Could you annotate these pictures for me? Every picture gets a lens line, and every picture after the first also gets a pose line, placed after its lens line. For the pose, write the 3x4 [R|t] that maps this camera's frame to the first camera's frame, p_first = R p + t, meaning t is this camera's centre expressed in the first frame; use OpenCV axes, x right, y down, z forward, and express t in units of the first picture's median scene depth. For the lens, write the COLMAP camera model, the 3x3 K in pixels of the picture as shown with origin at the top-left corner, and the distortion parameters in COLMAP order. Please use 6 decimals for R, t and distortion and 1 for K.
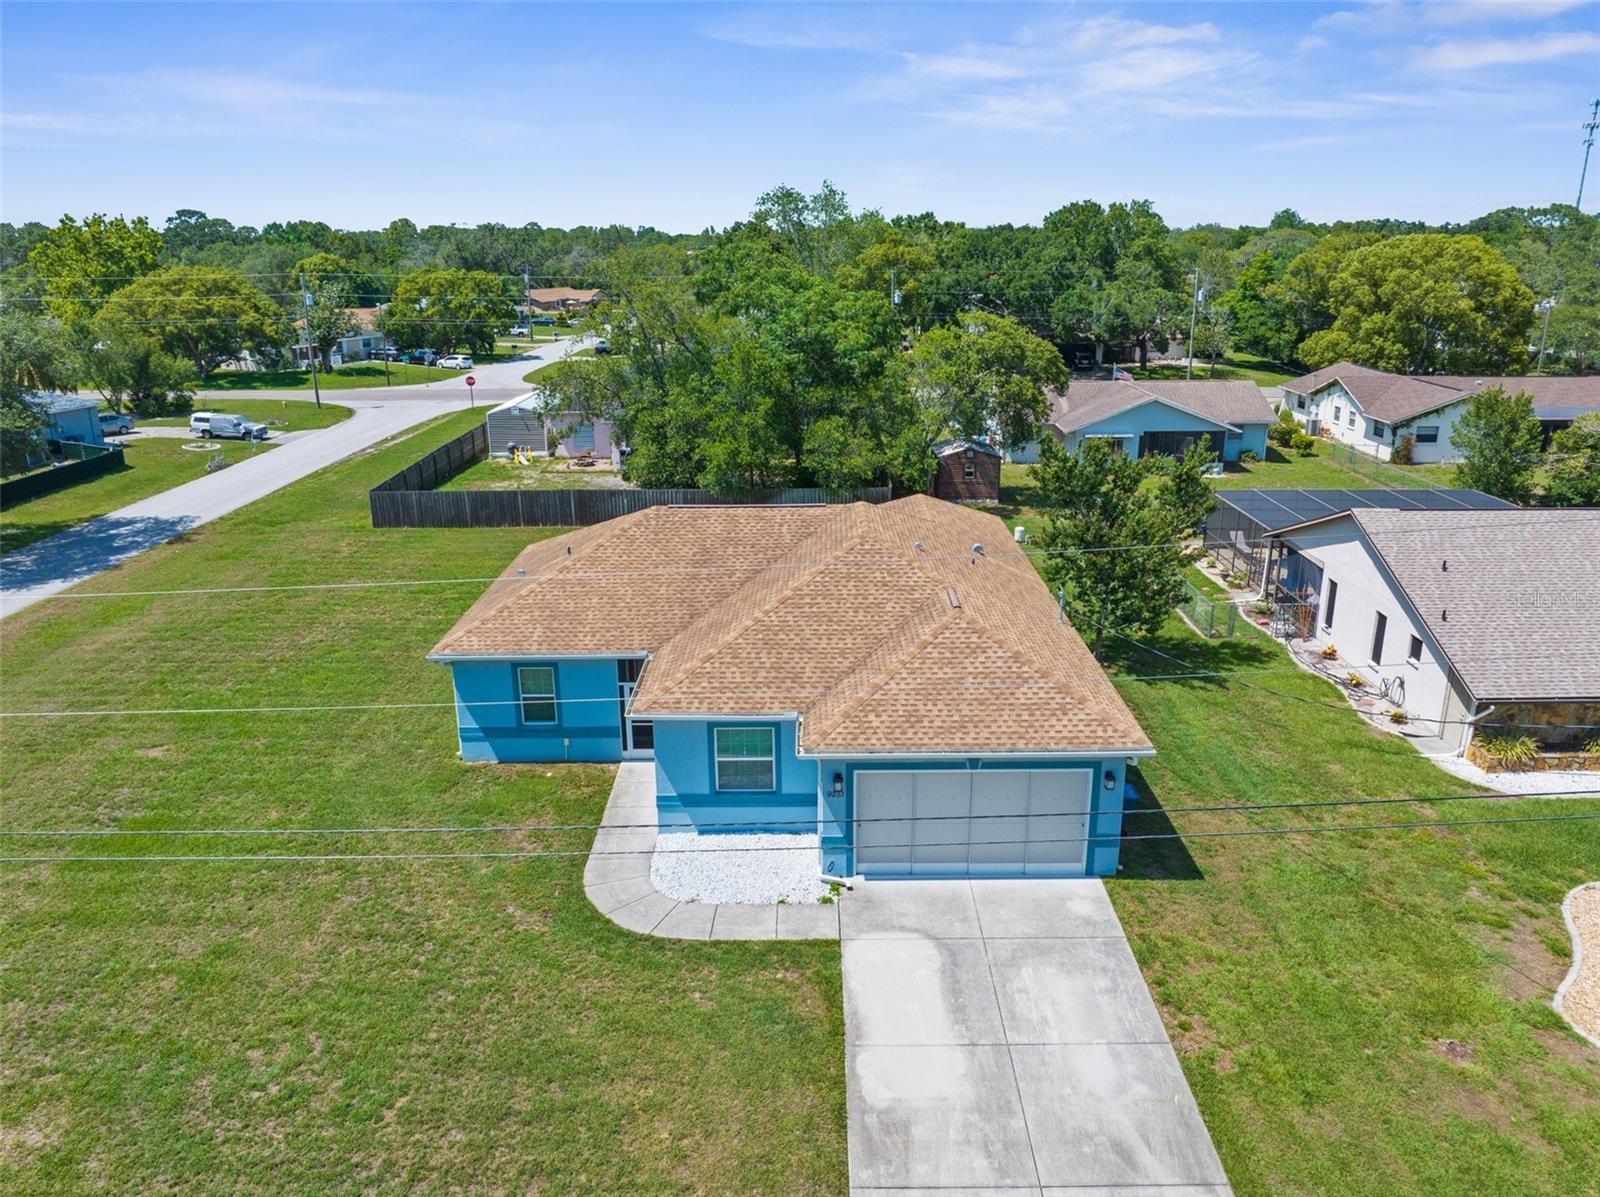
lens RADIAL K [[1125.1, 0, 806.7], [0, 1125.1, 590.9], [0, 0, 1]] dist [-0.042027, 0.008422]
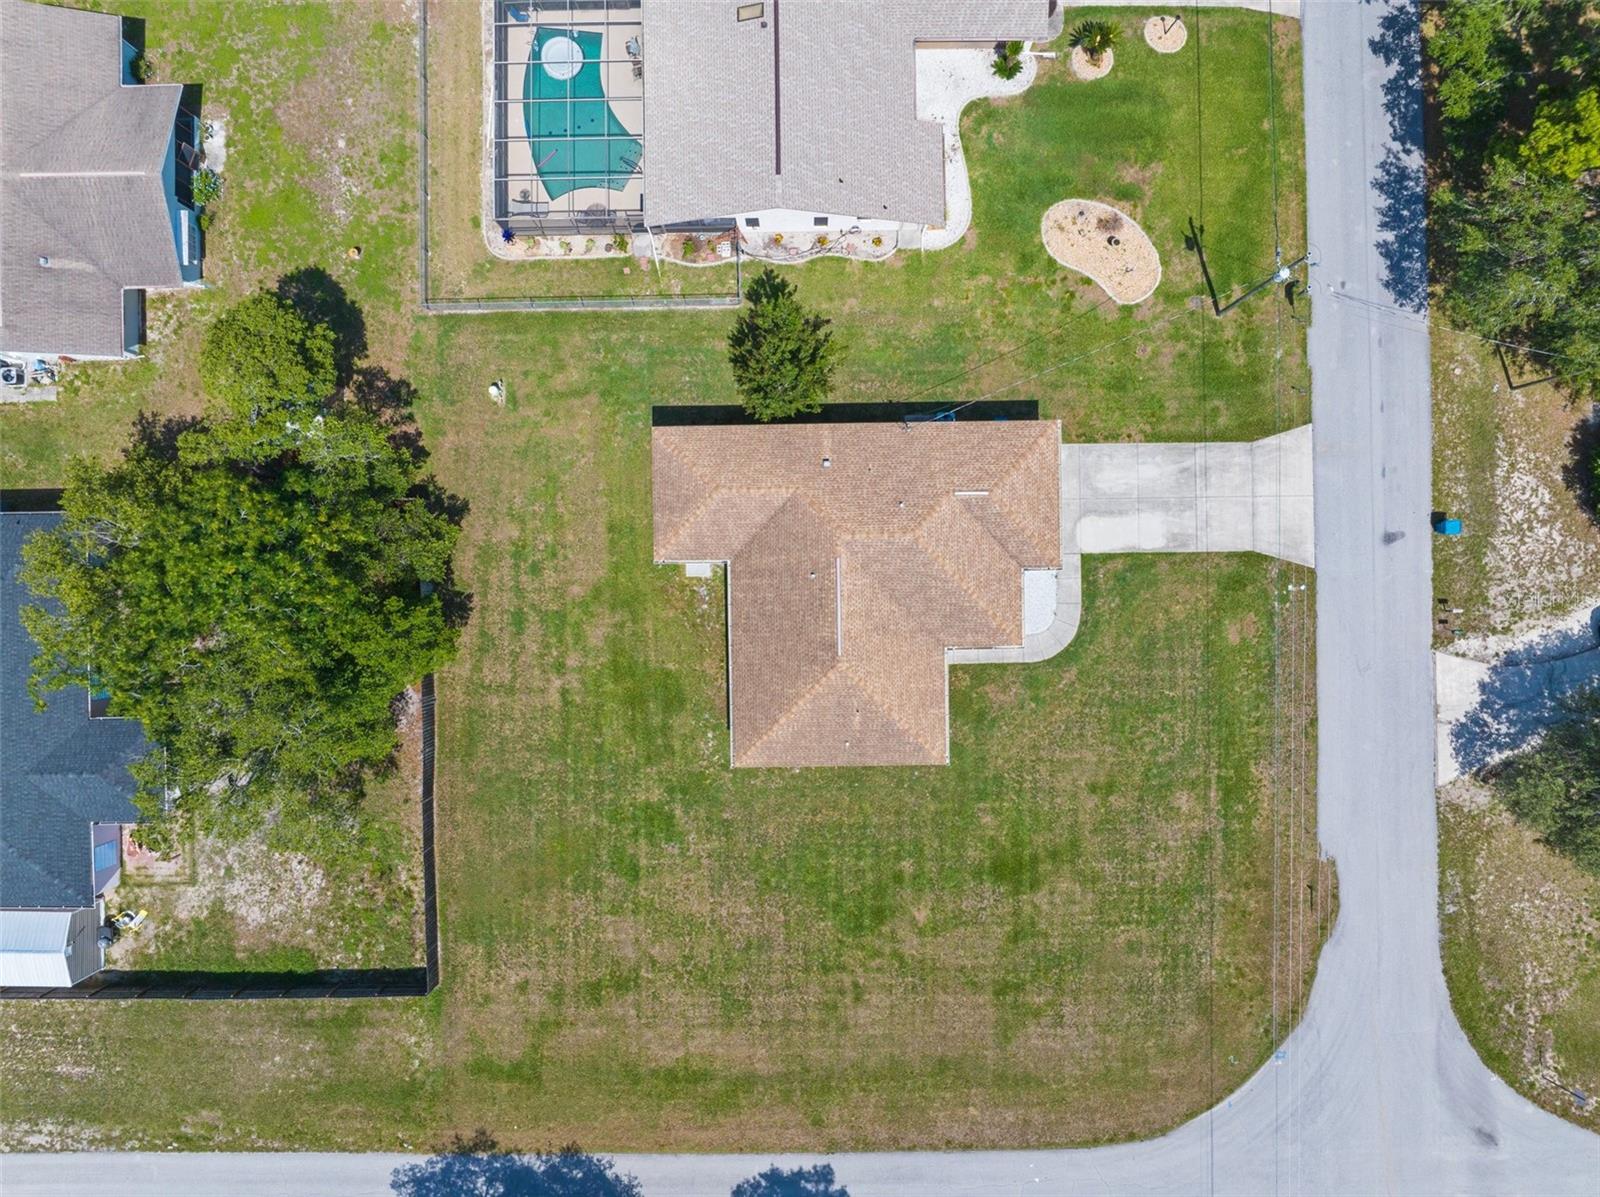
lens RADIAL K [[1125.1, 0, 806.7], [0, 1125.1, 590.9], [0, 0, 1]] dist [-0.042027, 0.008422]
pose [[-0.019892, -0.999802, 0.000632, -0.033079], [0.302876, -0.005424, 0.953015, -1.702217], [-0.952822, 0.019149, 0.302924, 0.587857]]
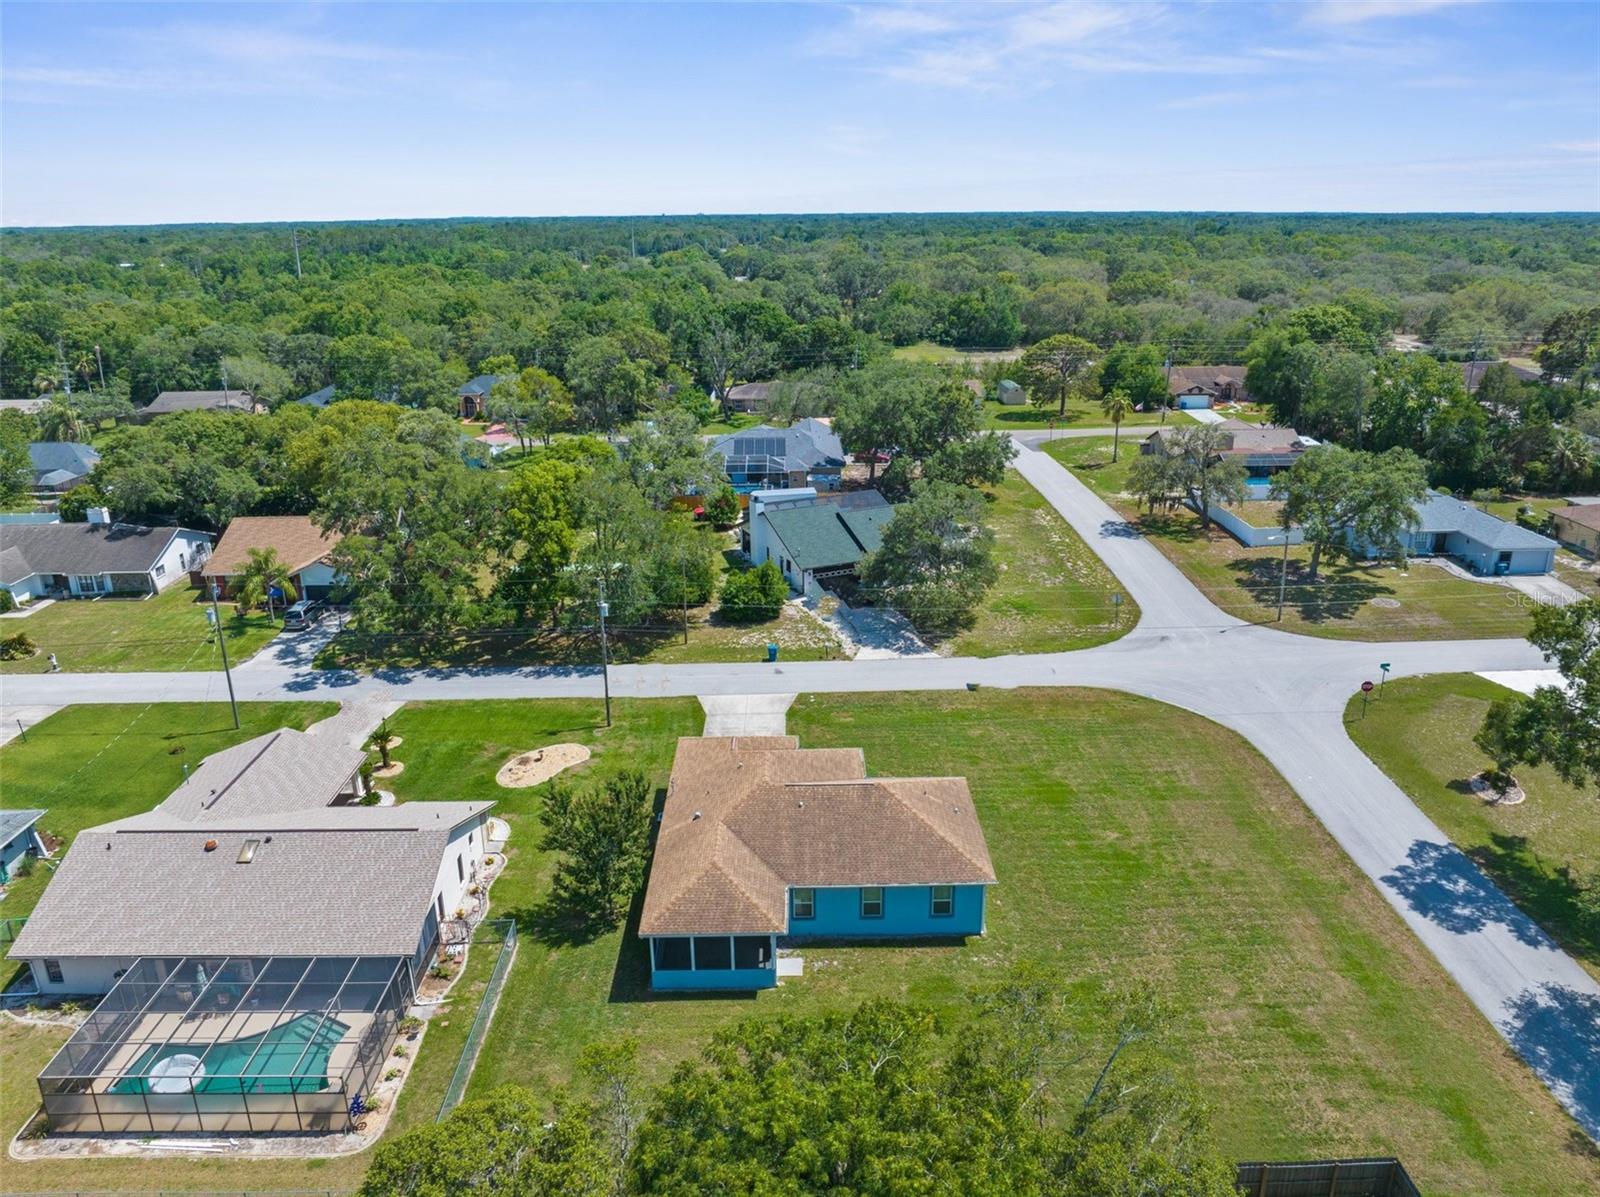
lens RADIAL K [[1125.1, 0, 806.7], [0, 1125.1, 590.9], [0, 0, 1]] dist [-0.042027, 0.008422]
pose [[-0.999675, 0.022022, -0.012807, -0.001165], [0.010222, 0.807225, 0.590155, -1.439567], [0.023334, 0.589833, -0.807188, 2.367170]]
